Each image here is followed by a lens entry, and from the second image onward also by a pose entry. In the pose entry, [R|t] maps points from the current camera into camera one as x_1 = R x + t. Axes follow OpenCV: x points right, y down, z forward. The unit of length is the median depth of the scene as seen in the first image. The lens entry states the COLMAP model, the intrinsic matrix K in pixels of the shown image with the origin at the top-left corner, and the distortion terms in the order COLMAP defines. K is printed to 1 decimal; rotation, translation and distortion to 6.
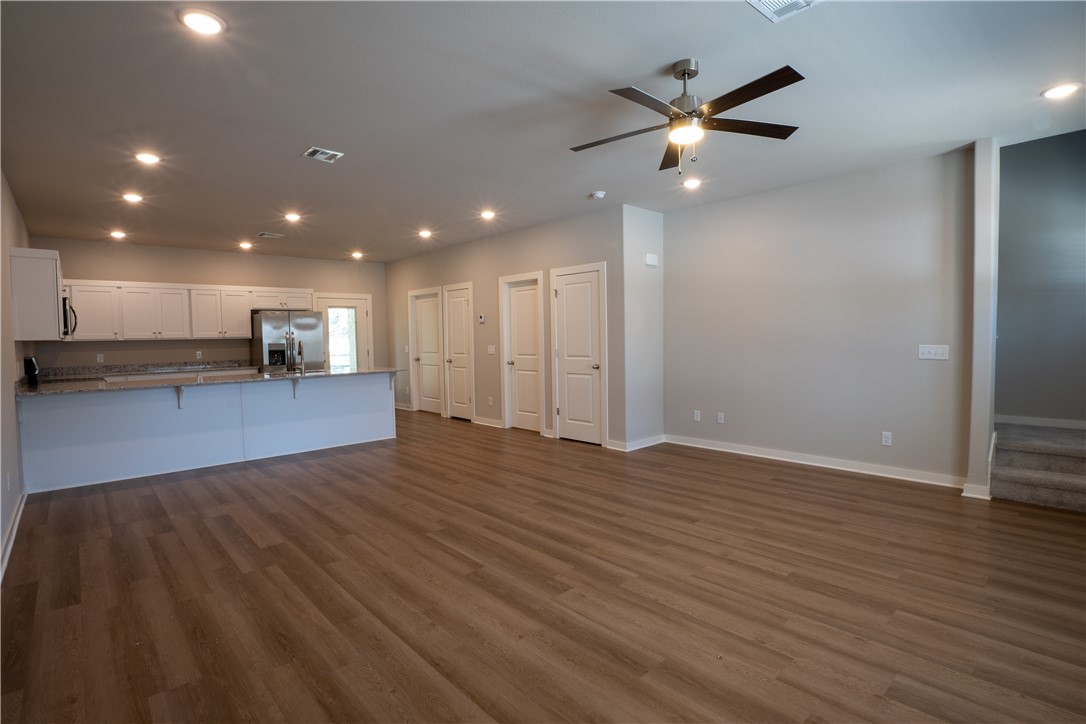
lens RADIAL K [[527.1, 0, 540.7], [0, 527.1, 361.9], [0, 0, 1]] dist [-0.045948, 0.009807]
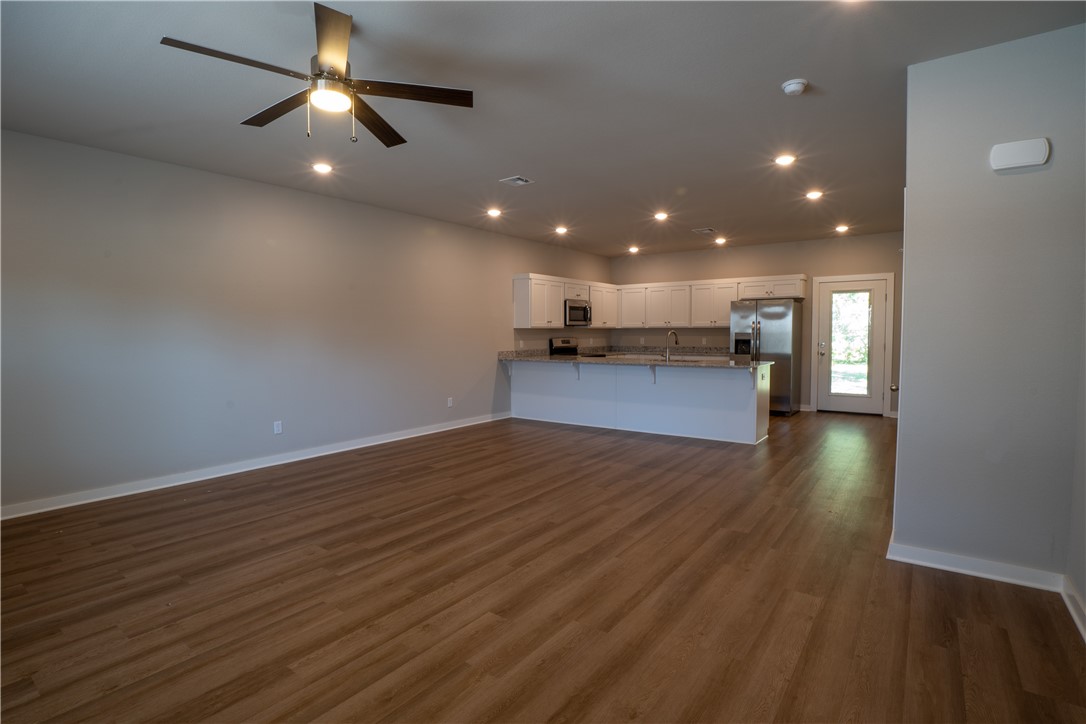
lens RADIAL K [[527.1, 0, 538.9], [0, 527.1, 359.5], [0, 0, 1]] dist [-0.045948, 0.009807]
pose [[0.191832, 0.068306, -0.979048, 0.712042], [-0.045697, 0.997115, 0.060613, -0.045951], [0.980363, 0.033112, 0.194400, 0.693998]]
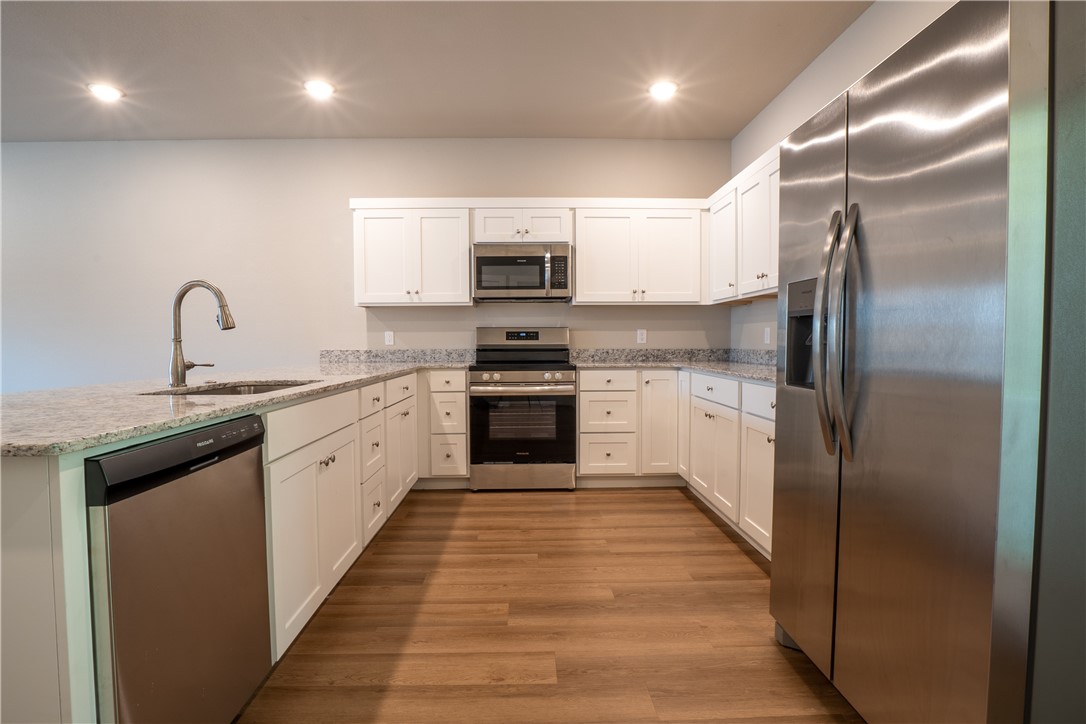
lens RADIAL K [[527.1, 0, 542.2], [0, 527.1, 359.2], [0, 0, 1]] dist [-0.045948, 0.009807]
pose [[-0.649664, 0.045044, -0.758886, -0.481330], [-0.021203, 0.996781, 0.077316, -0.028511], [0.759926, 0.066320, -0.646617, 1.775125]]
